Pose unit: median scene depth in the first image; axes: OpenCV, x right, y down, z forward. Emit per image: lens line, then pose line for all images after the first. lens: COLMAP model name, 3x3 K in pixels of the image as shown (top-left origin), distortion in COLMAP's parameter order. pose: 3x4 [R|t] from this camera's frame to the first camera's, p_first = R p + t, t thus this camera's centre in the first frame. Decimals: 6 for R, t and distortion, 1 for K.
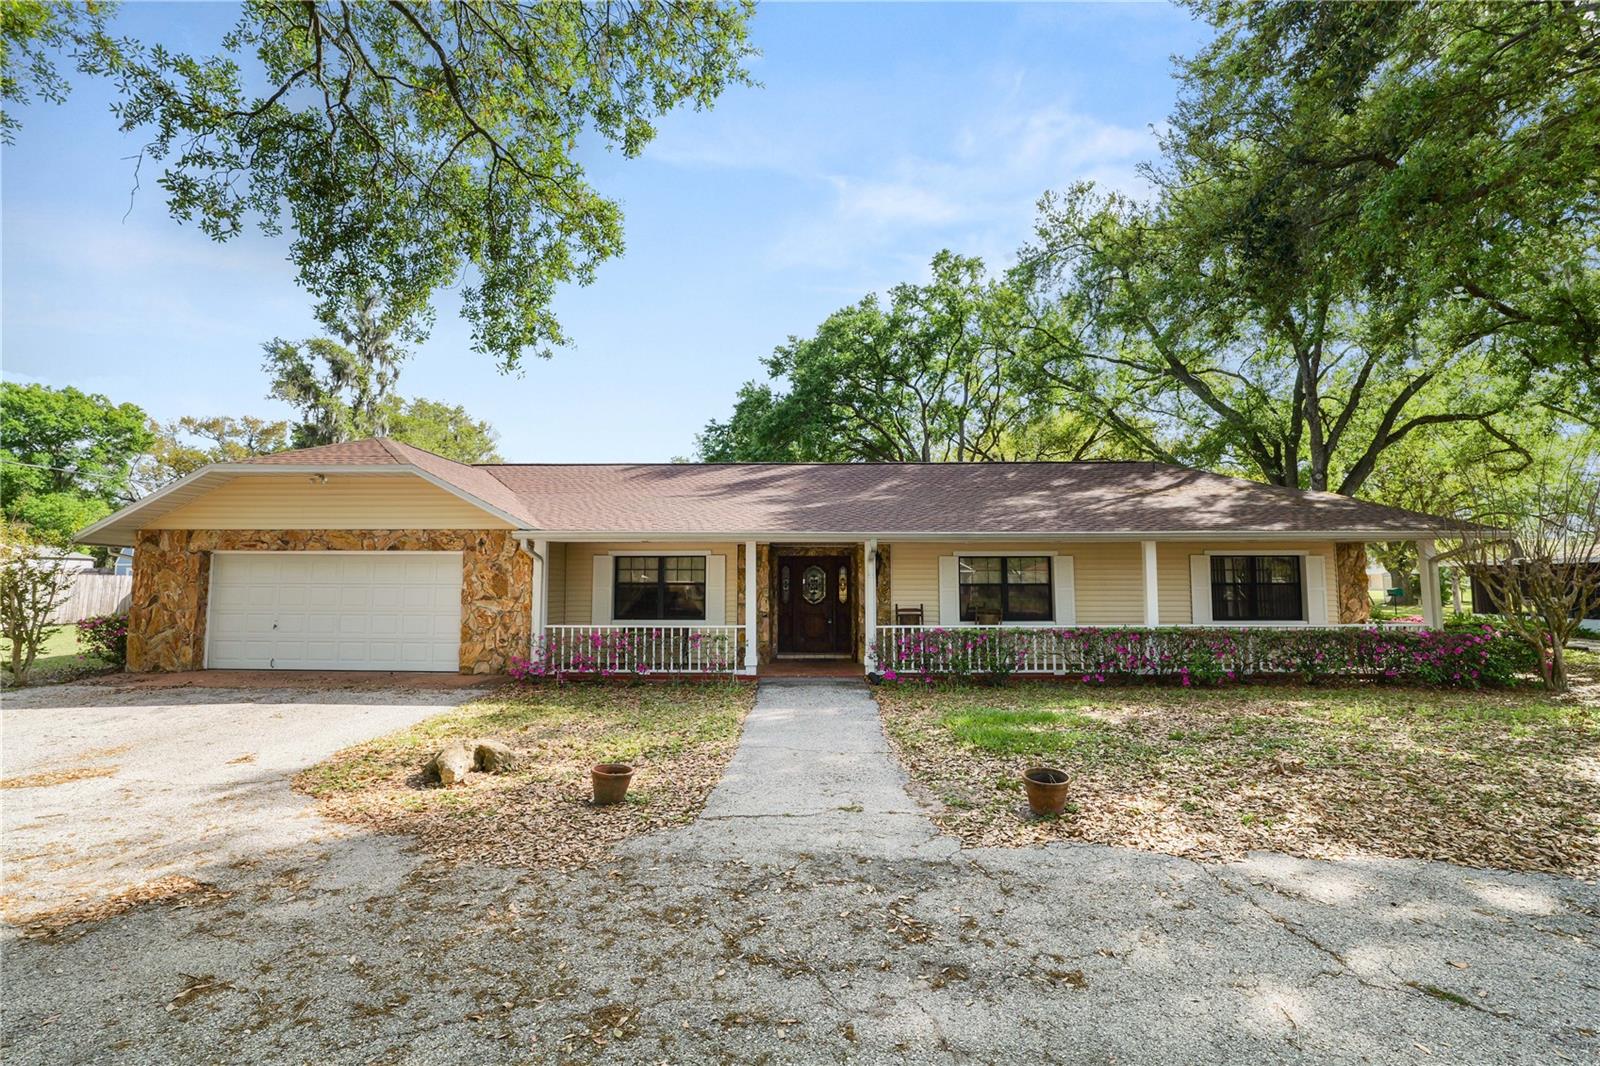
lens RADIAL K [[663.8, 0, 799.0], [0, 663.8, 528.5], [0, 0, 1]] dist [-0.007928, -0.000170]
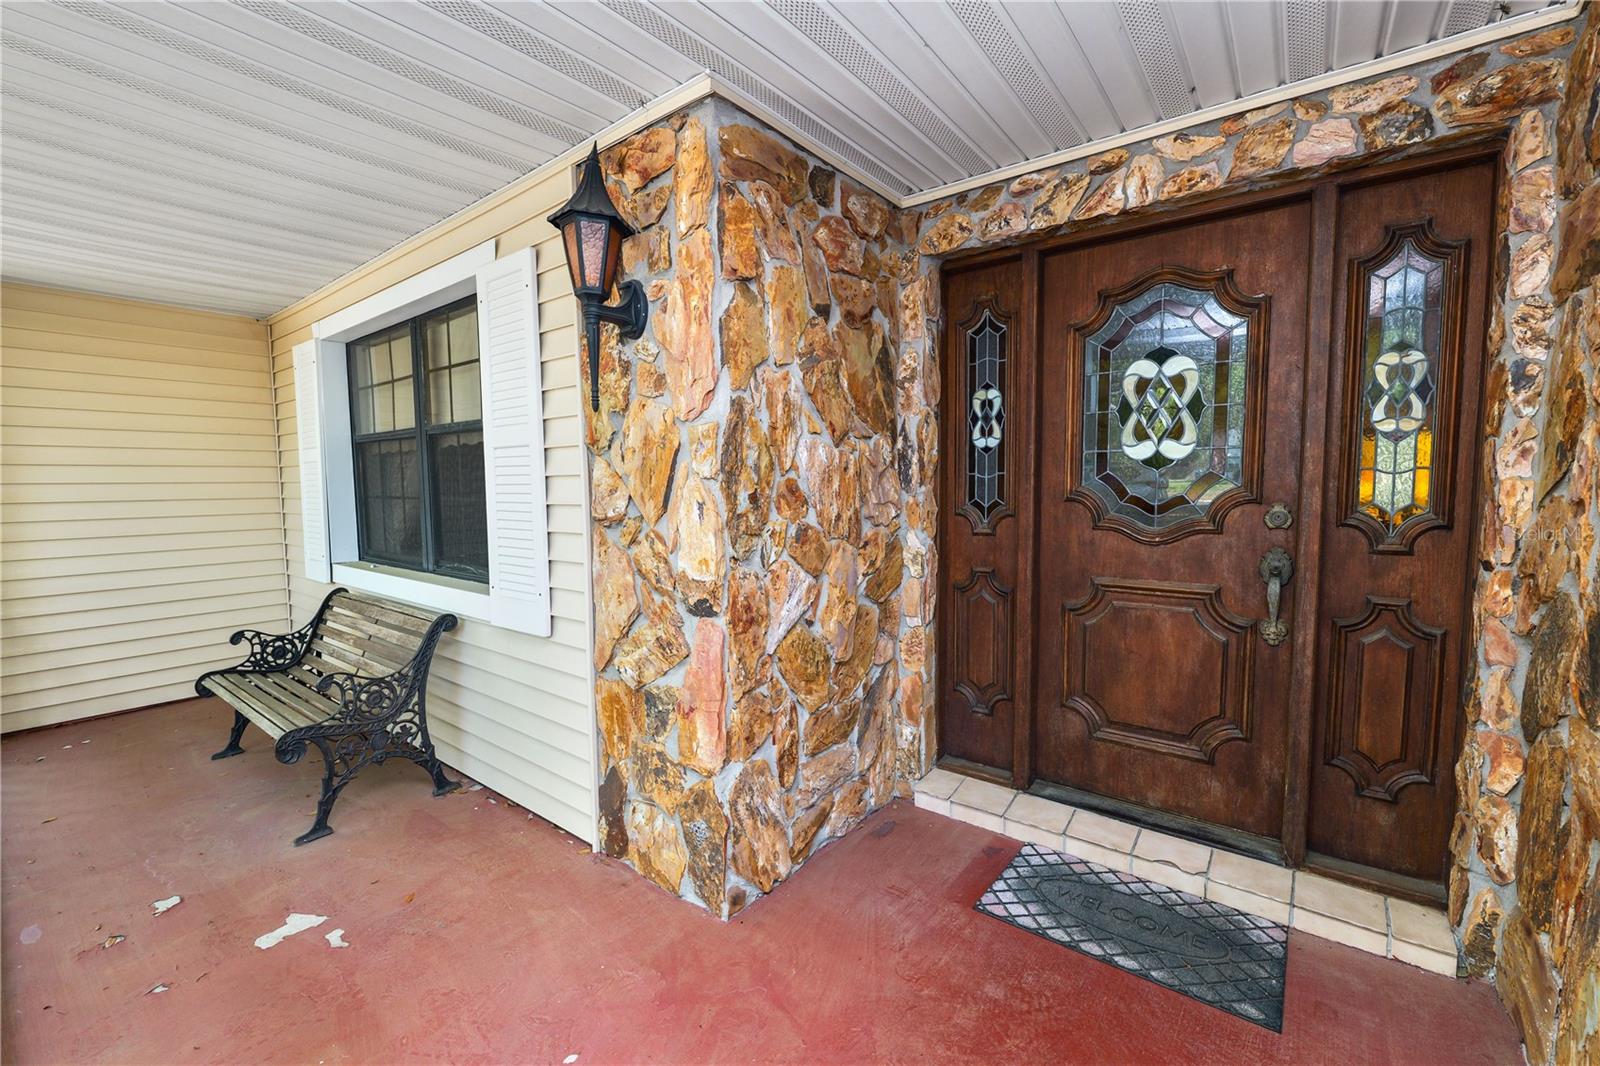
lens RADIAL K [[661.8, 0, 798.2], [0, 661.8, 533.8], [0, 0, 1]] dist [-0.007972, 0.000056]
pose [[0.799827, 0.040122, -0.598888, 0.053401], [0.055475, 0.988552, 0.140315, 0.094515], [0.597661, -0.145451, 0.788445, 0.886569]]
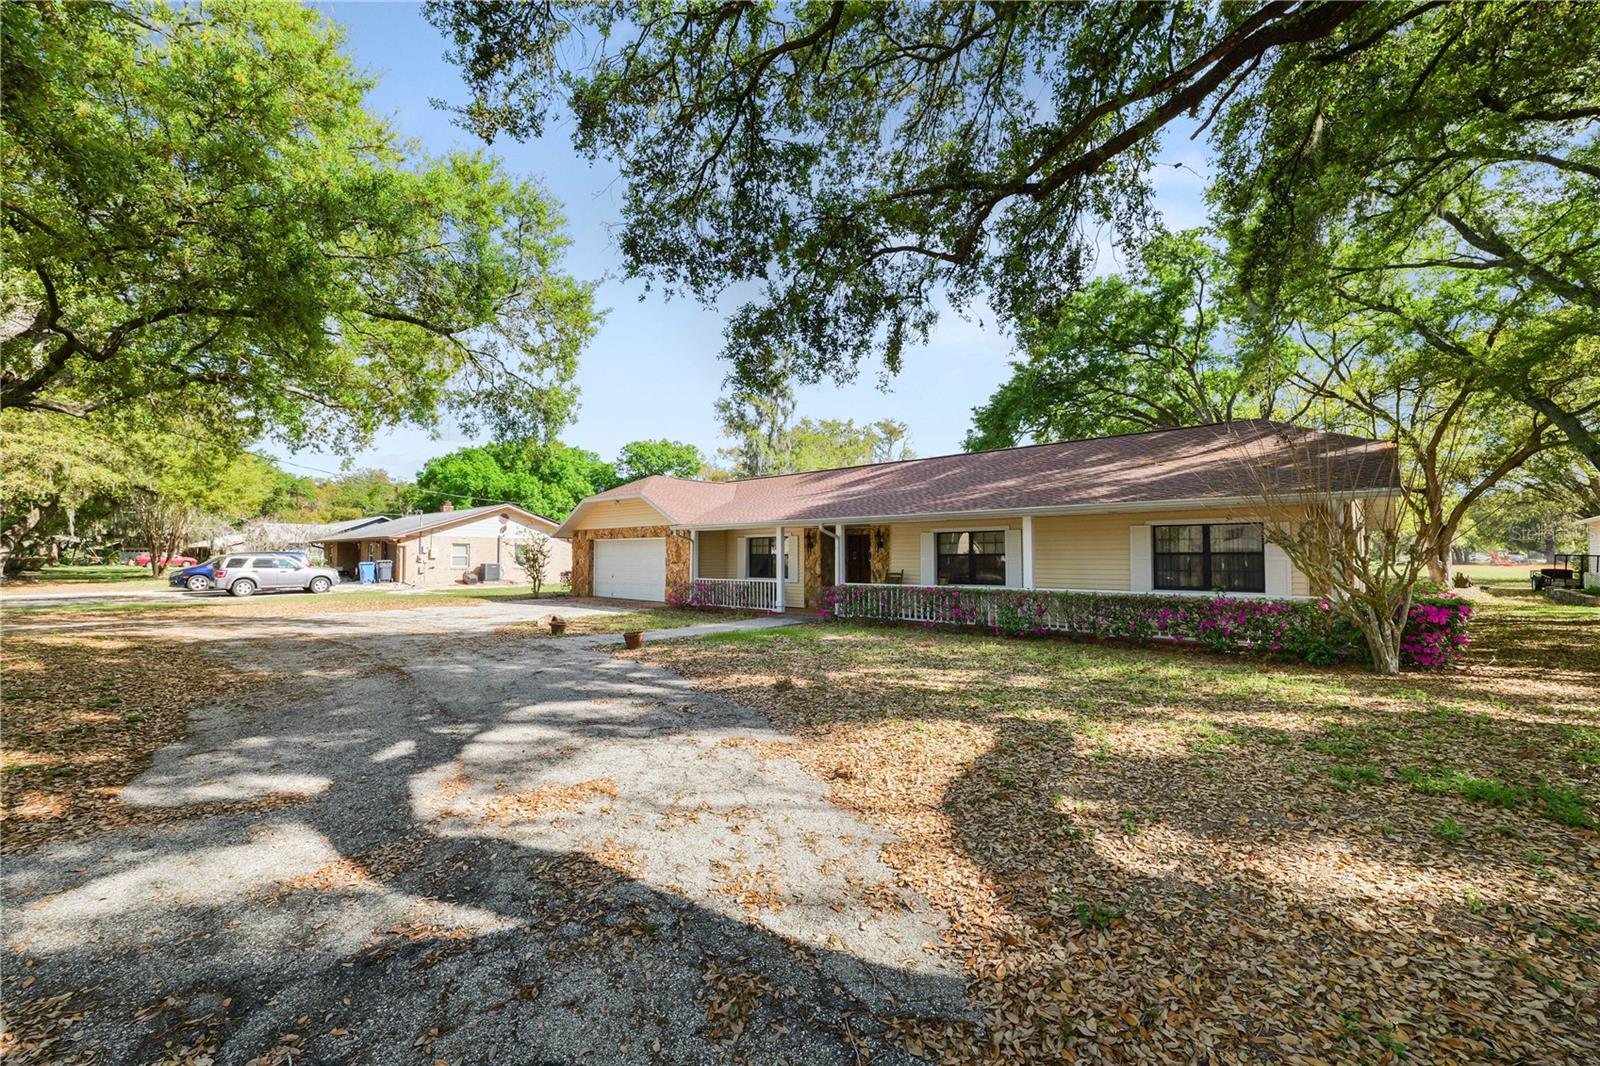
lens RADIAL K [[661.8, 0, 798.2], [0, 661.8, 533.8], [0, 0, 1]] dist [-0.007972, 0.000056]
pose [[0.753471, -0.024669, -0.657018, 0.876602], [0.053032, 0.998320, 0.023334, 0.000624], [0.655339, -0.052425, 0.753513, -0.134431]]
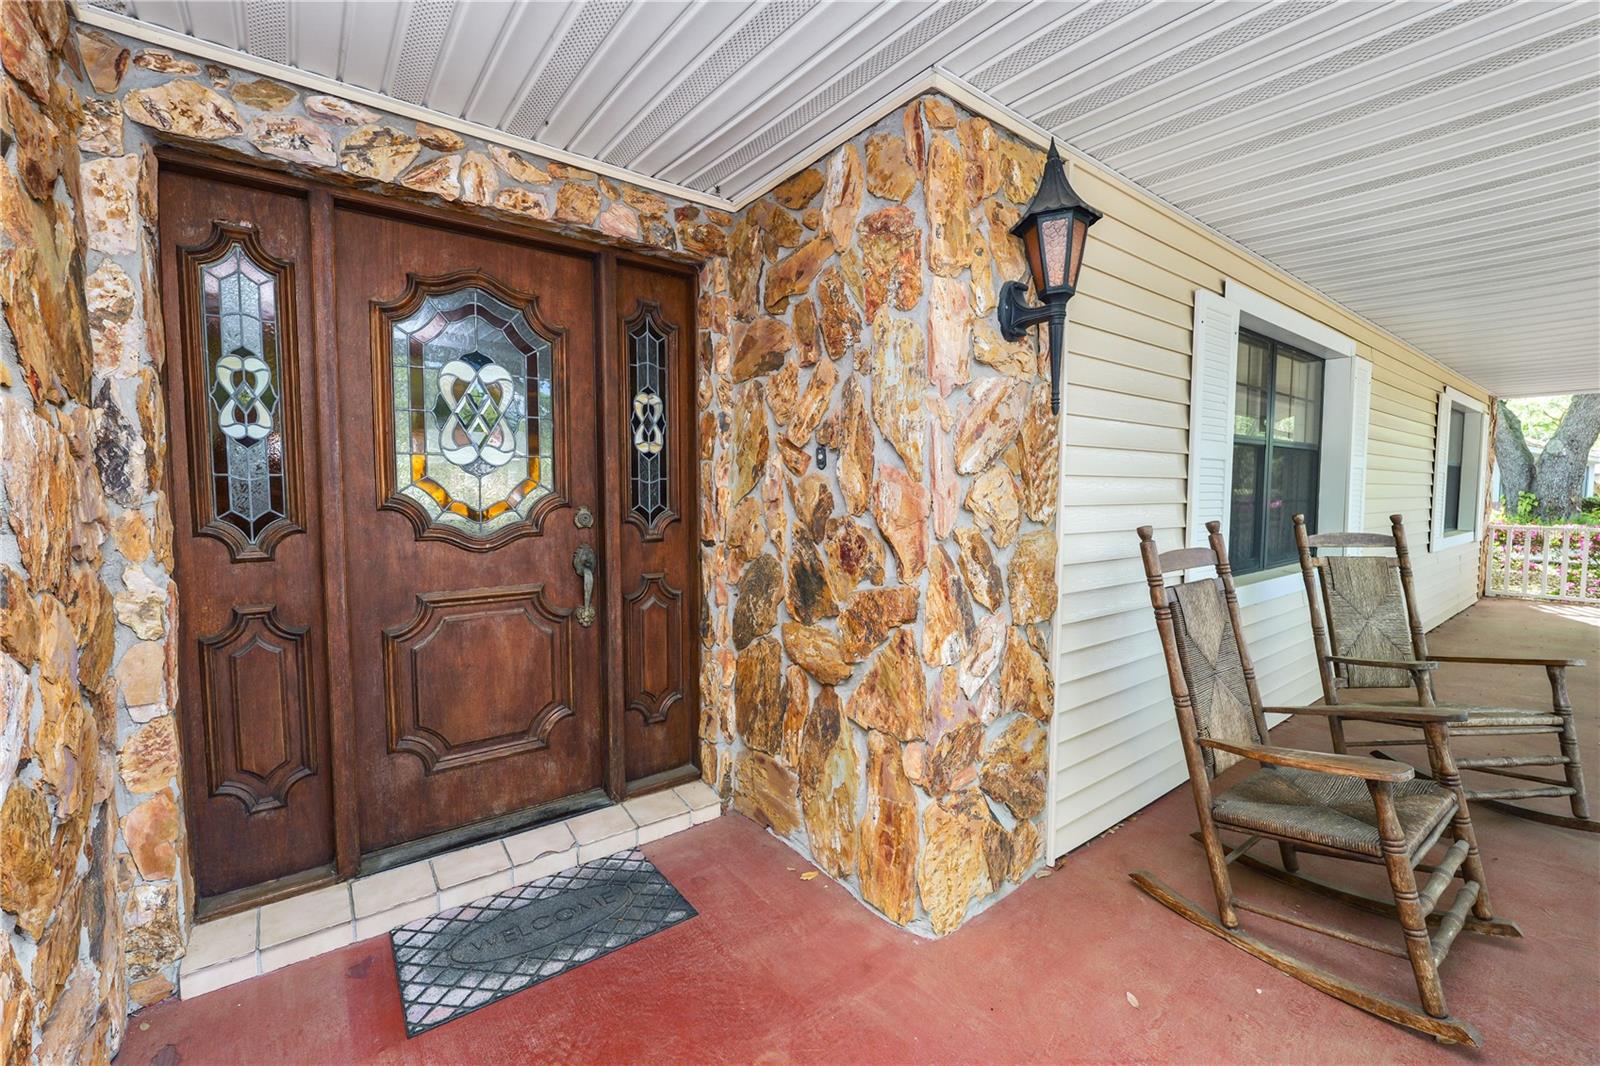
lens RADIAL K [[663.8, 0, 799.0], [0, 663.8, 528.5], [0, 0, 1]] dist [-0.007928, -0.000170]
pose [[0.785105, -0.036991, 0.618258, -0.016722], [-0.050748, 0.991017, 0.123737, 0.095555], [-0.617281, -0.128522, 0.776174, 0.895833]]
